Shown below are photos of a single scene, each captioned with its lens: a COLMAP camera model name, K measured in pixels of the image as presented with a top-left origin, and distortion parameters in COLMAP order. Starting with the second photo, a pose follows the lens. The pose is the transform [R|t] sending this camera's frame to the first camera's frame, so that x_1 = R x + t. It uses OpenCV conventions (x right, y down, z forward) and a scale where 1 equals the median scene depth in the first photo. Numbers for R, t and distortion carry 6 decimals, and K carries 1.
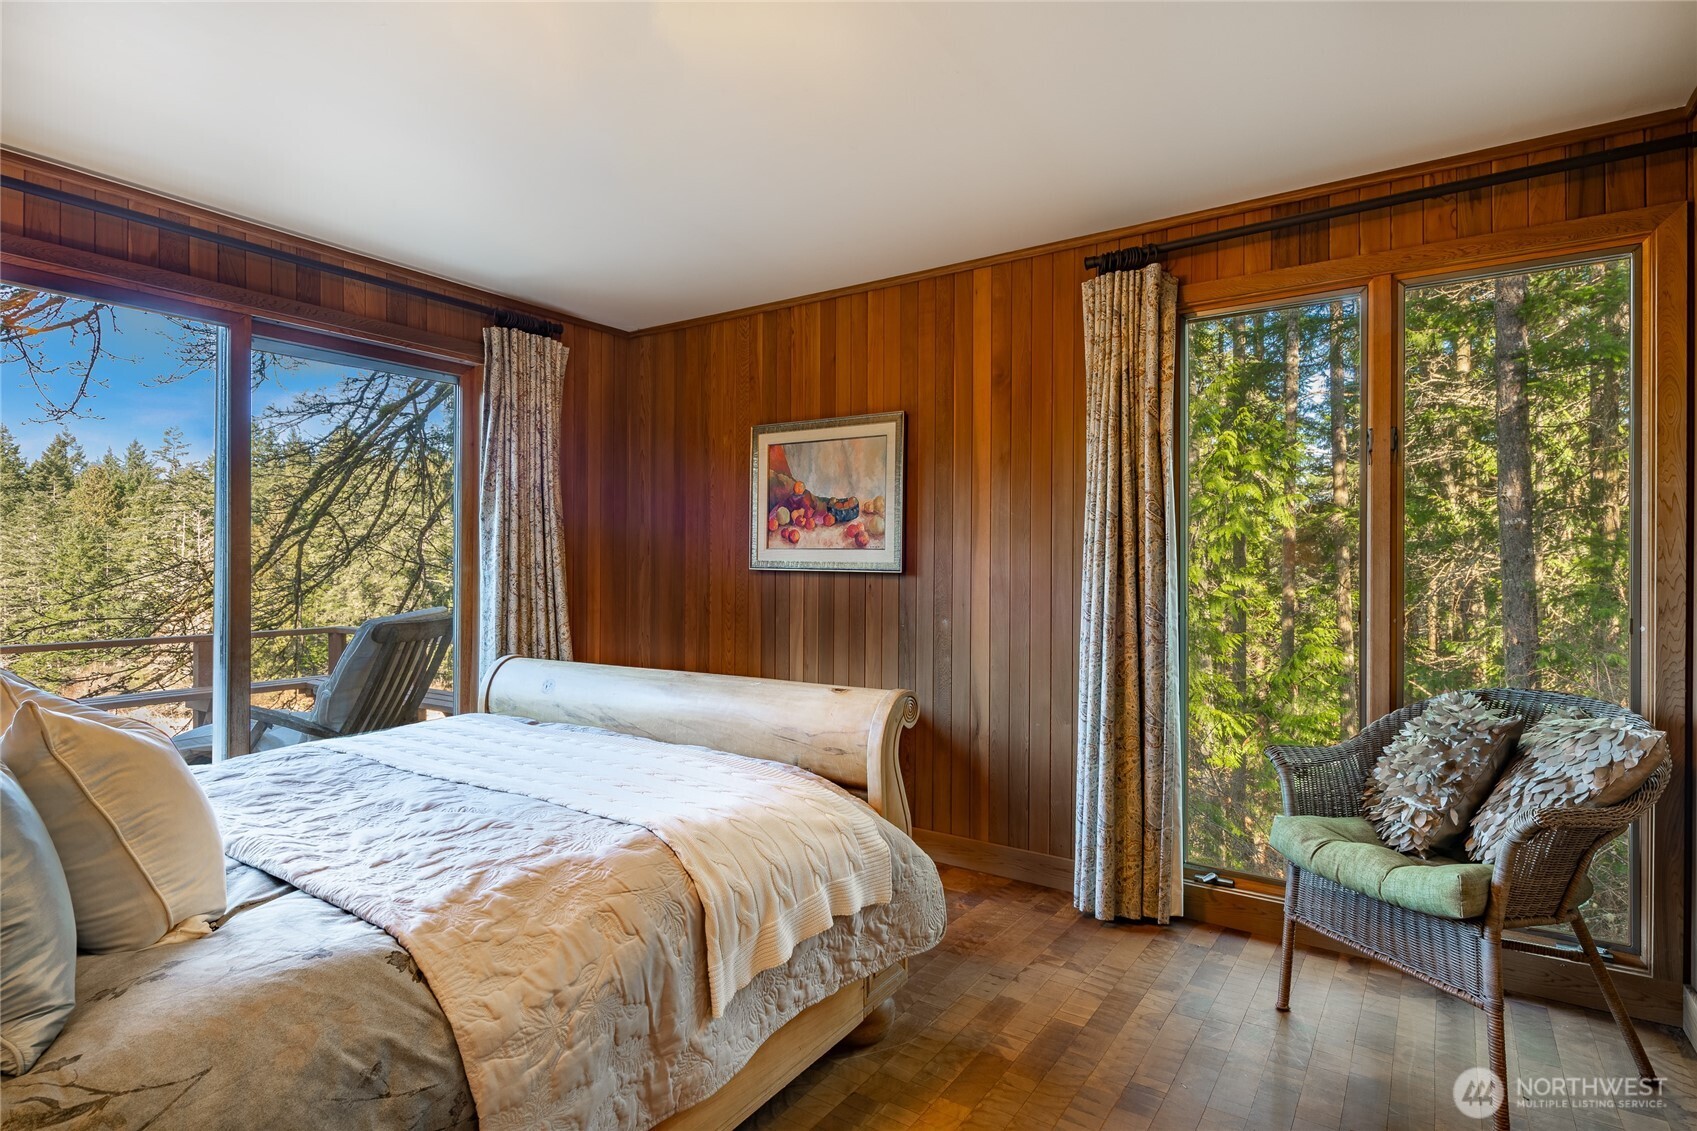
lens RADIAL K [[895.4, 0, 845.9], [0, 895.4, 565.4], [0, 0, 1]] dist [0.003496, -0.000332]
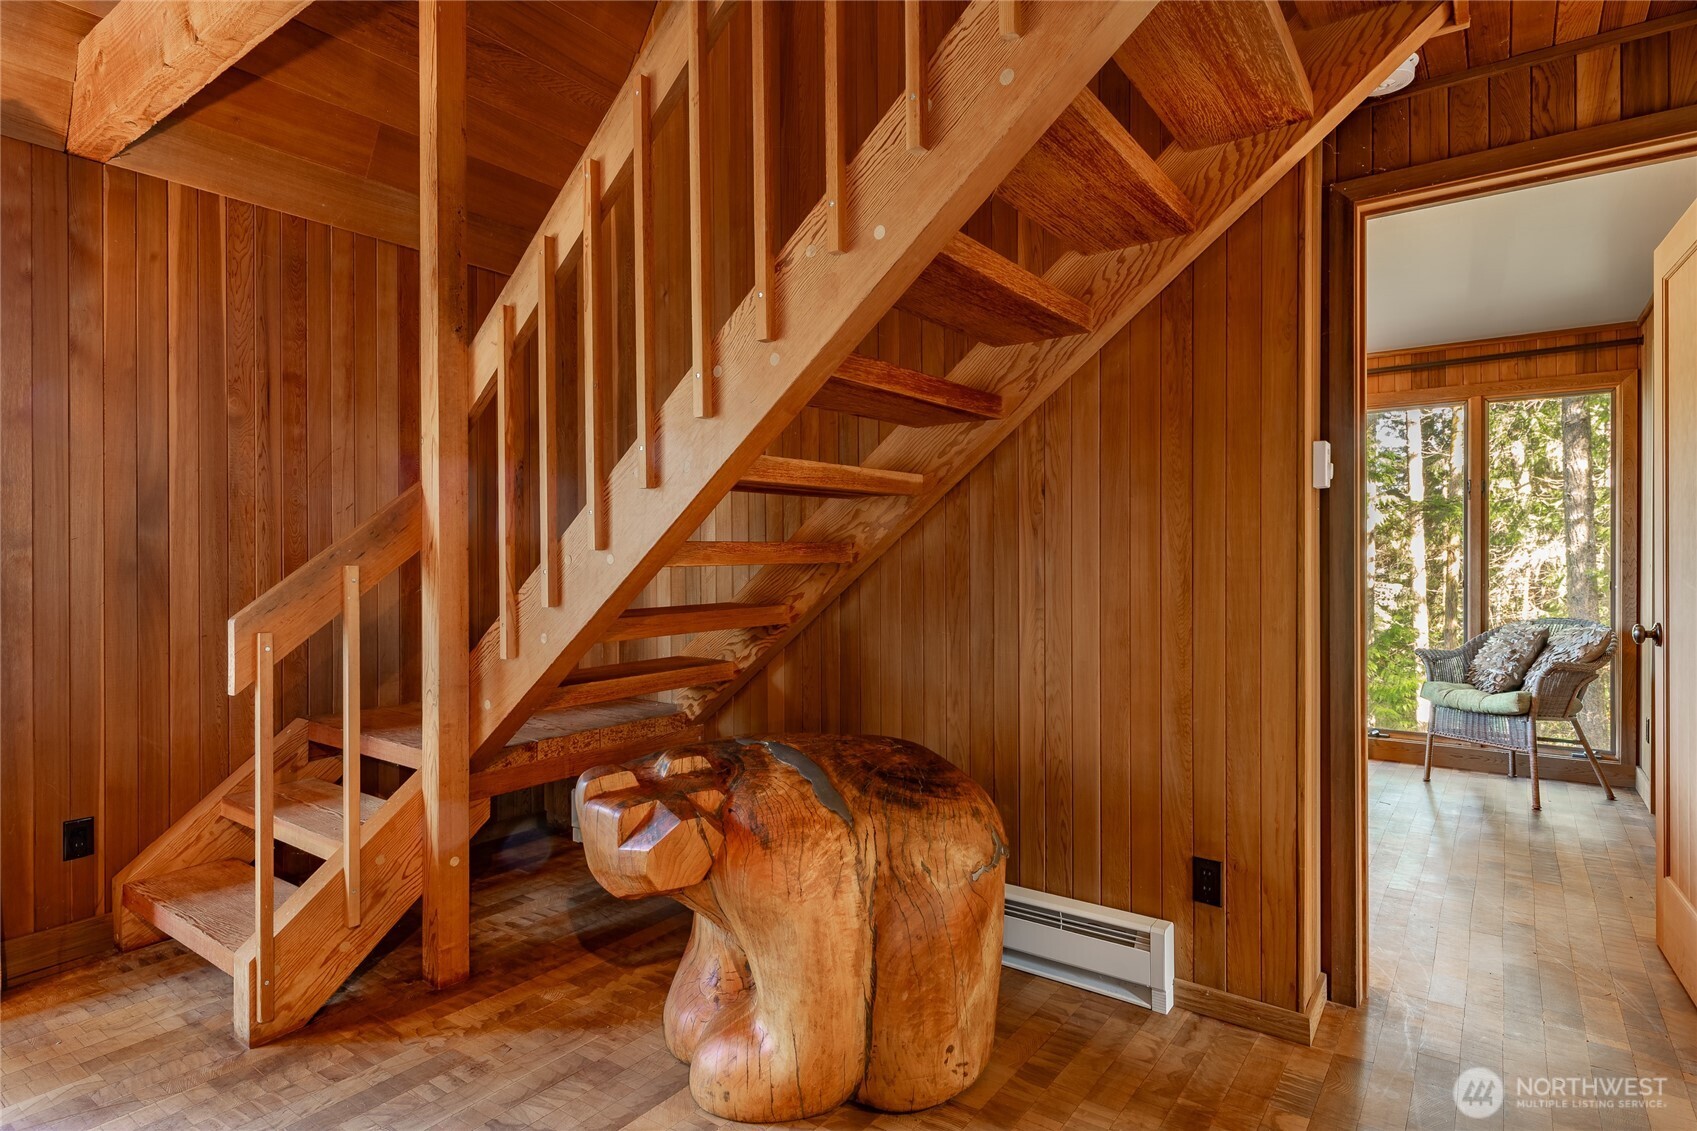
lens RADIAL K [[895.4, 0, 861.1], [0, 895.4, 559.0], [0, 0, 1]] dist [0.003496, -0.000332]
pose [[0.998949, -0.004043, -0.045663, -0.585365], [0.004180, 0.999987, 0.002915, -0.001517], [0.045651, -0.003103, 0.998953, -0.905124]]
